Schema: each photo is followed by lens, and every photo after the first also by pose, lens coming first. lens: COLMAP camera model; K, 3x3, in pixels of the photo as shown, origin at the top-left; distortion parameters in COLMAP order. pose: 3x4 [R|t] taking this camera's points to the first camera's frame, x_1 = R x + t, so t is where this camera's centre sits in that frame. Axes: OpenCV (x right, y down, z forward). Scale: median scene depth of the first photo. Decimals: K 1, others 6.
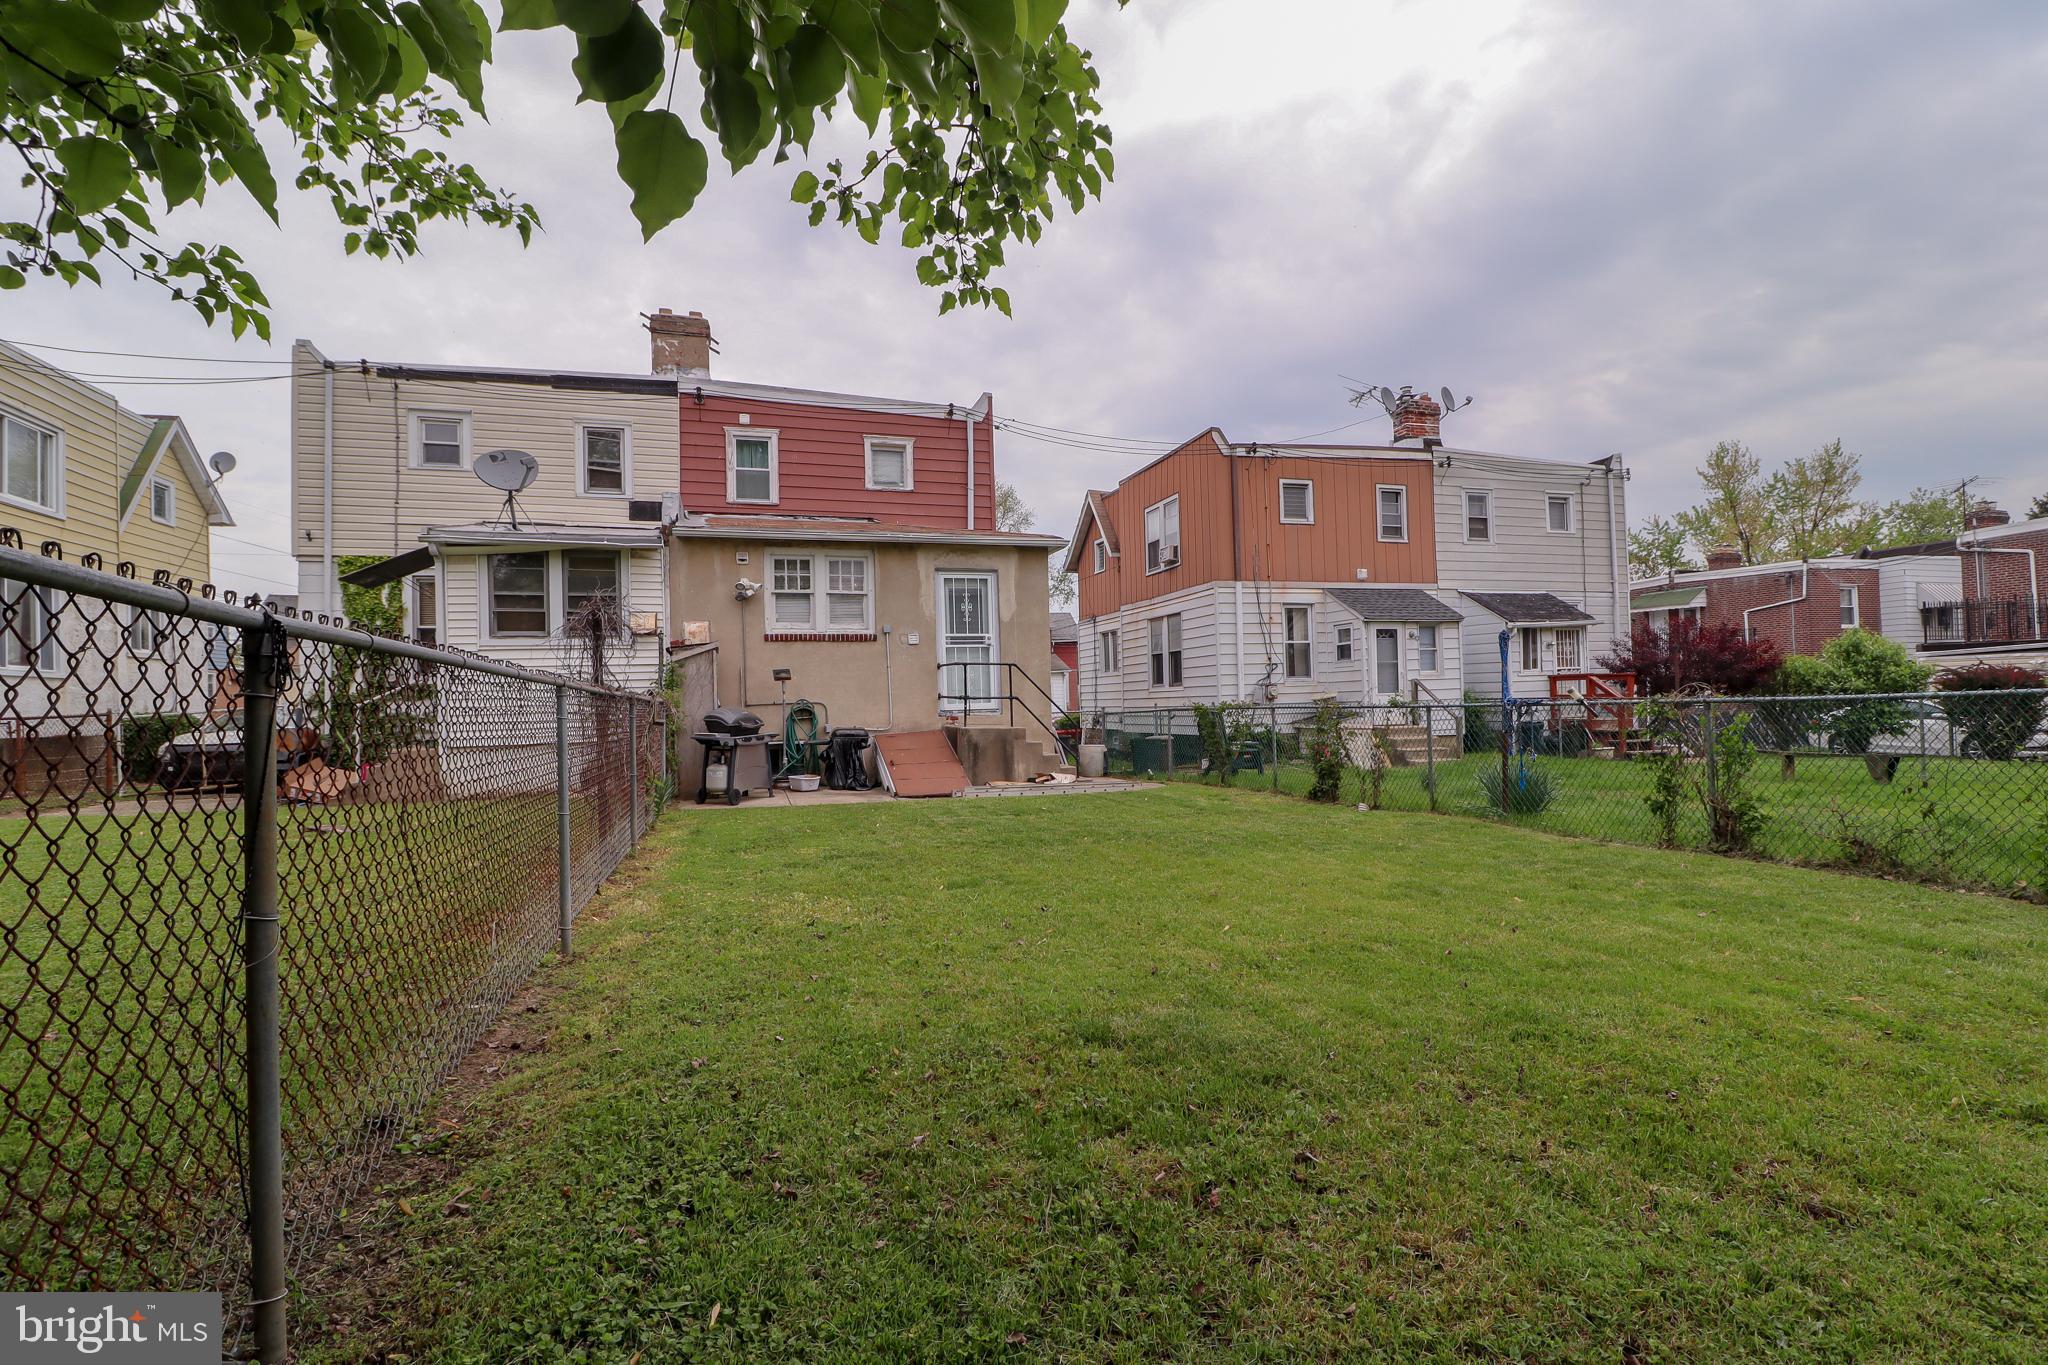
lens RADIAL K [[961.5, 0, 1044.4], [0, 961.5, 685.8], [0, 0, 1]] dist [-0.003892, -0.009994]
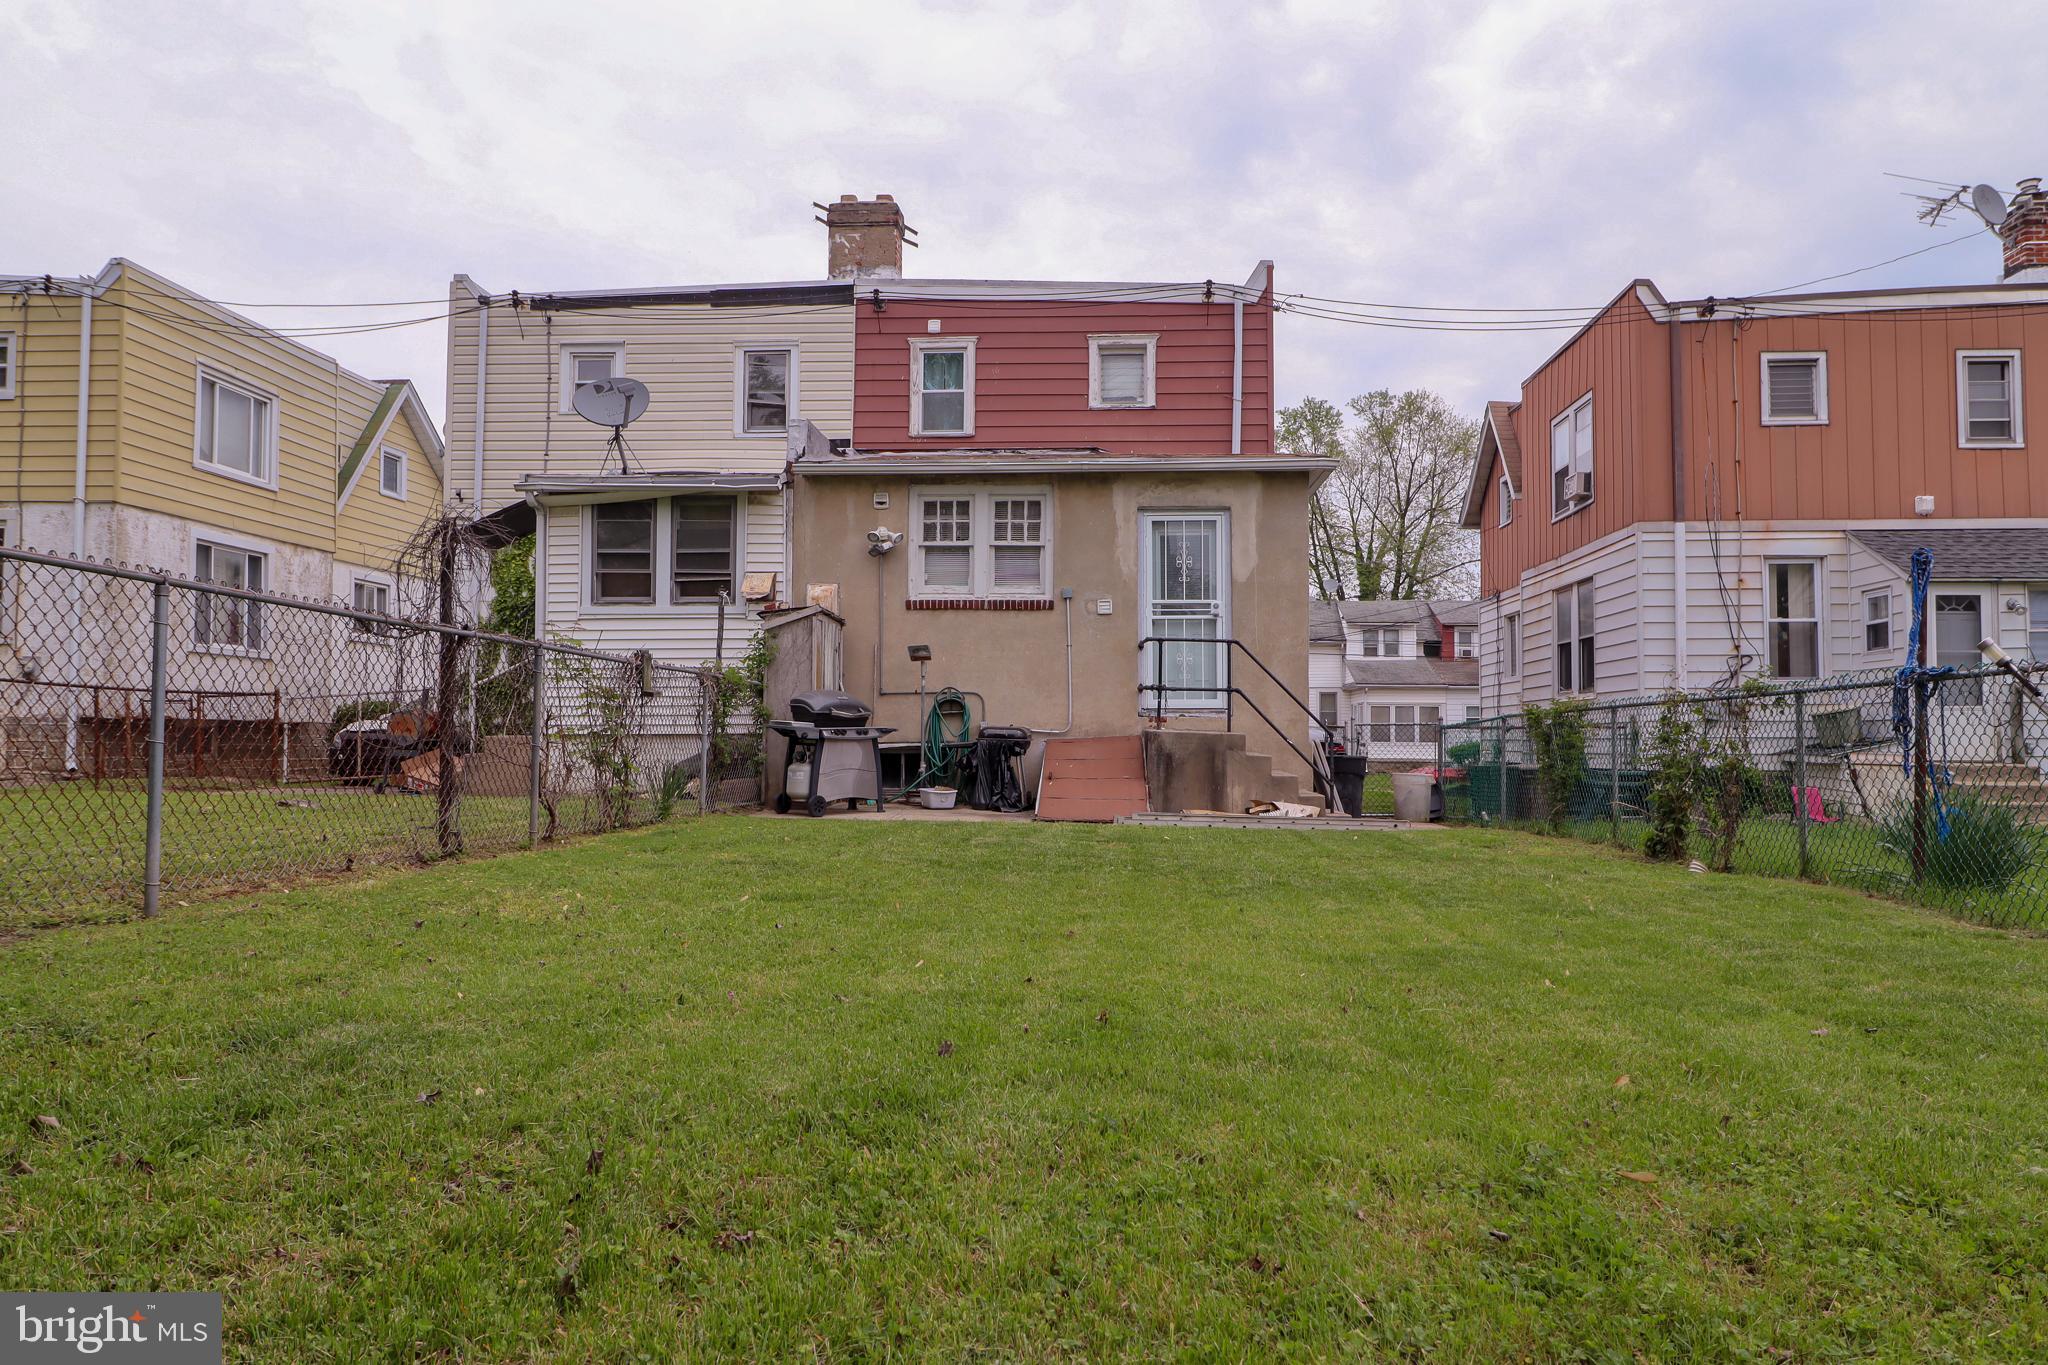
lens RADIAL K [[1318.9, 0, 1040.0], [0, 1318.9, 685.4], [0, 0, 1]] dist [0.011215, -0.013059]
pose [[0.927410, 0.013854, -0.373790, 0.169820], [-0.021906, 0.999610, -0.017304, 0.025197], [0.373405, 0.024236, 0.927352, 0.068382]]
